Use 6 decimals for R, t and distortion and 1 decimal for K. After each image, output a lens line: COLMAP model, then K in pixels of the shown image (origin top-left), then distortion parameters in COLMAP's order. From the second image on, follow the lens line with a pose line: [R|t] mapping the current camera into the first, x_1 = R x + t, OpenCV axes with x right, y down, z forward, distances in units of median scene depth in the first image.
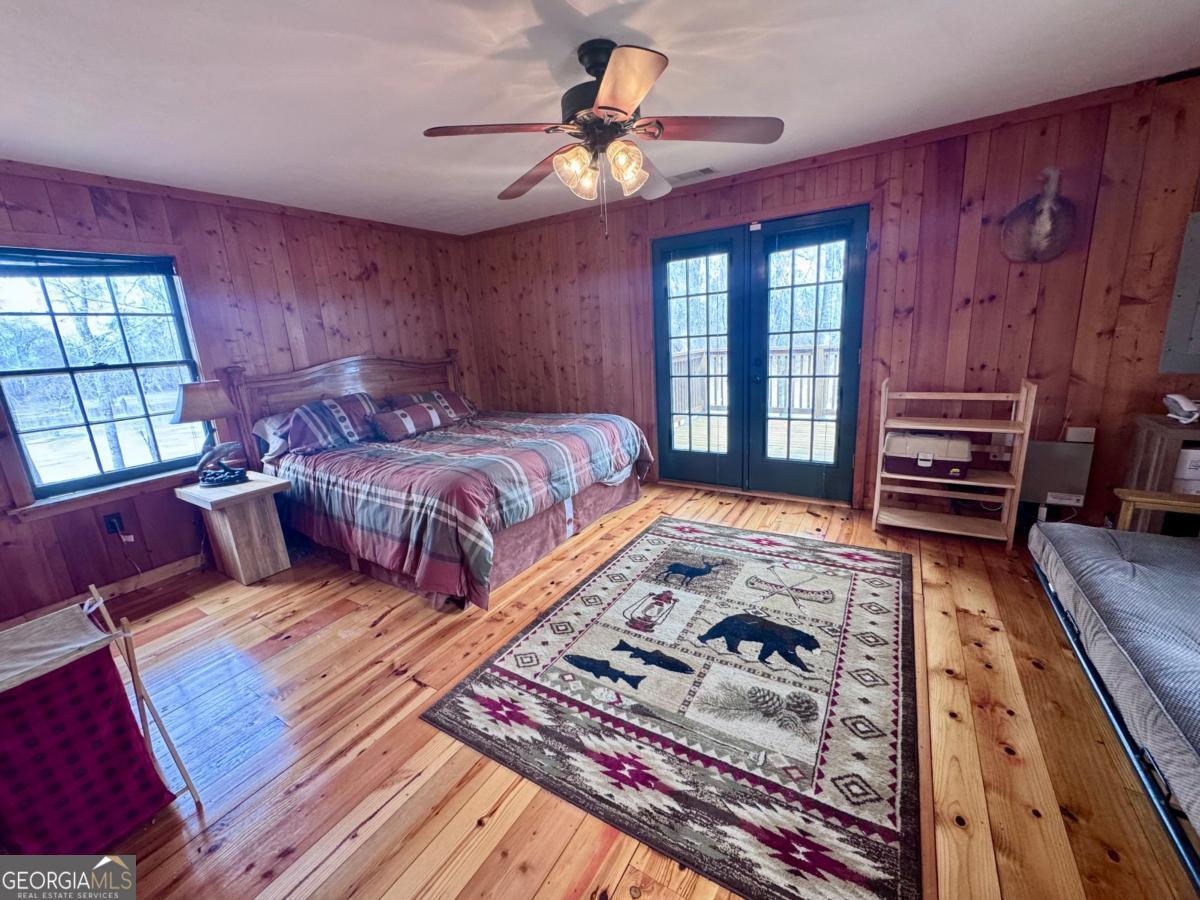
lens RADIAL K [[483.5, 0, 594.0], [0, 483.5, 448.9], [0, 0, 1]] dist [-0.003049, -0.000217]
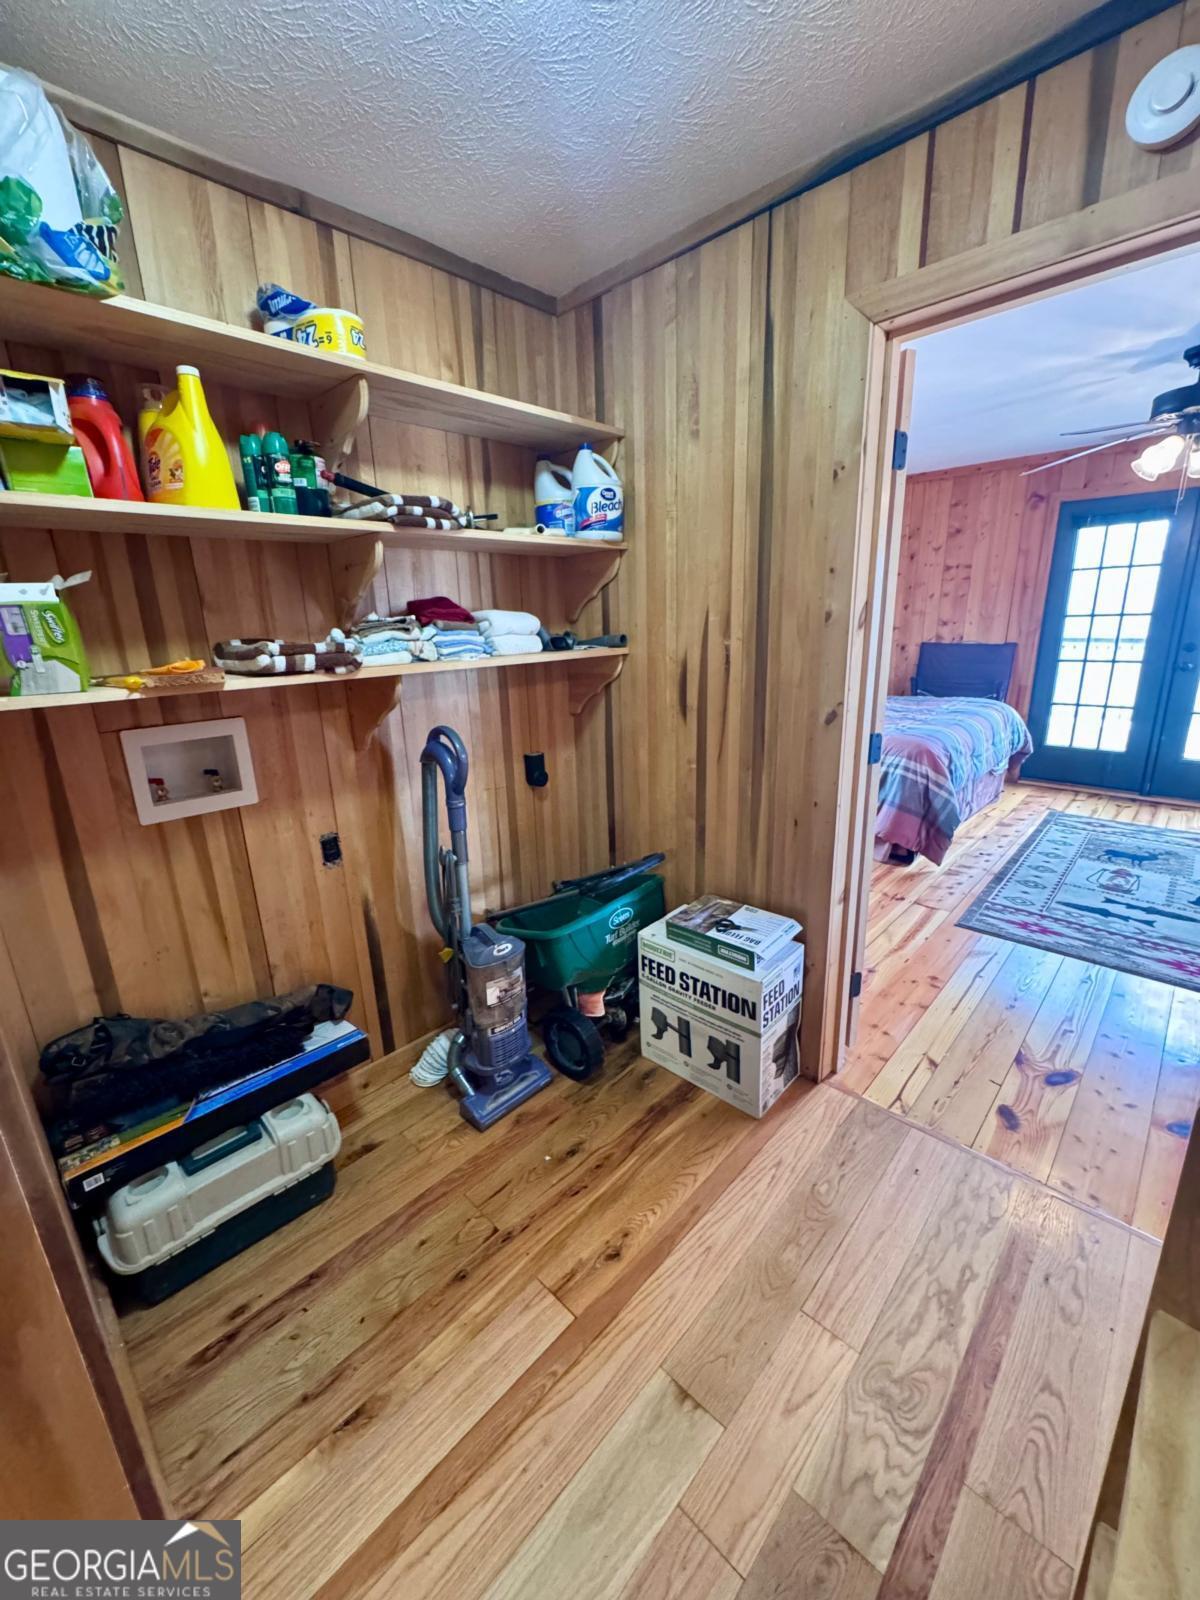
lens RADIAL K [[644.6, 0, 597.4], [0, 644.6, 799.5], [0, 0, 1]] dist [-0.003049, -0.000217]
pose [[0.978808, 0.085638, -0.186016, -0.672971], [-0.075582, 0.995302, 0.060507, 0.150613], [0.190323, -0.045165, 0.980682, -0.508726]]
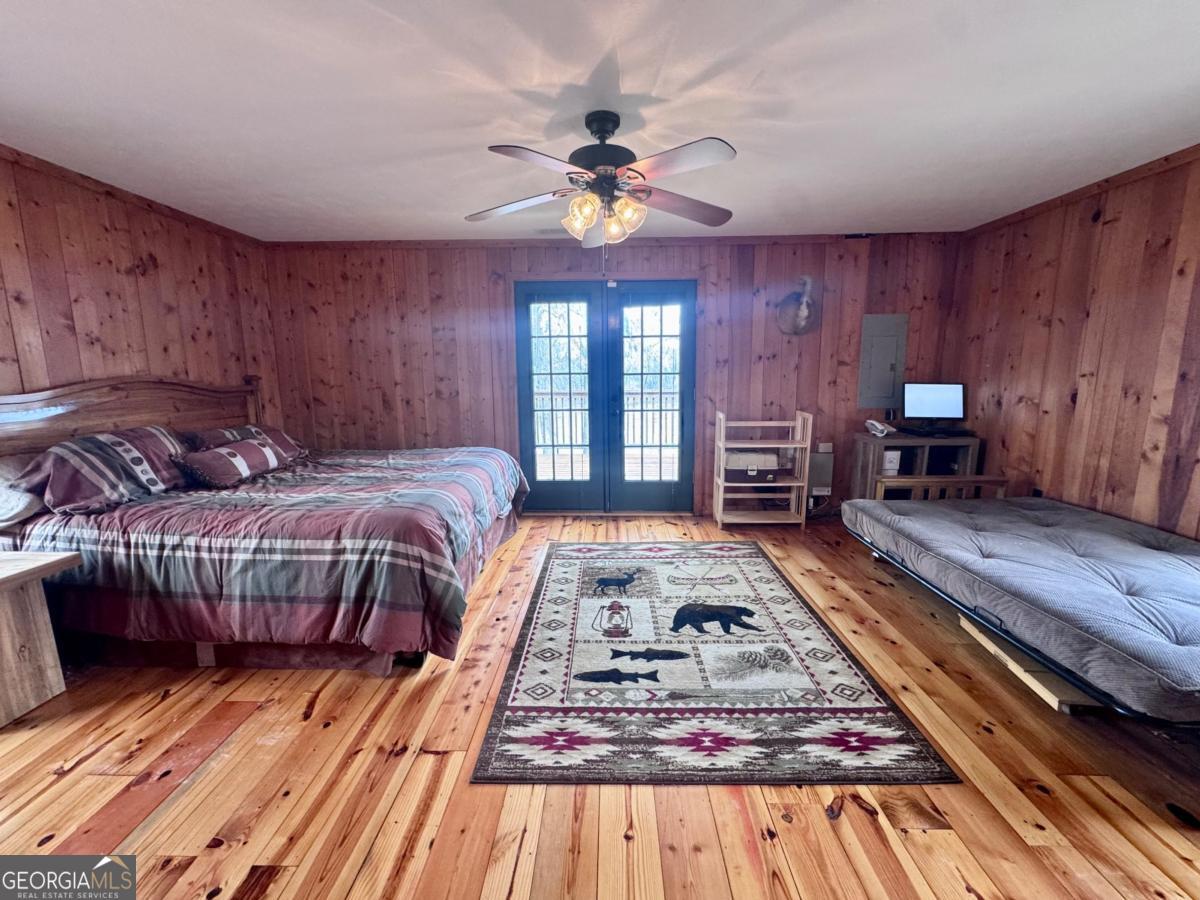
lens RADIAL K [[483.5, 0, 603.7], [0, 483.5, 447.5], [0, 0, 1]] dist [-0.003049, -0.000217]
pose [[0.853778, -0.027043, 0.519935, -0.413155], [0.076864, 0.994254, -0.074504, 0.031815], [-0.514932, 0.103574, 0.850951, 0.060844]]
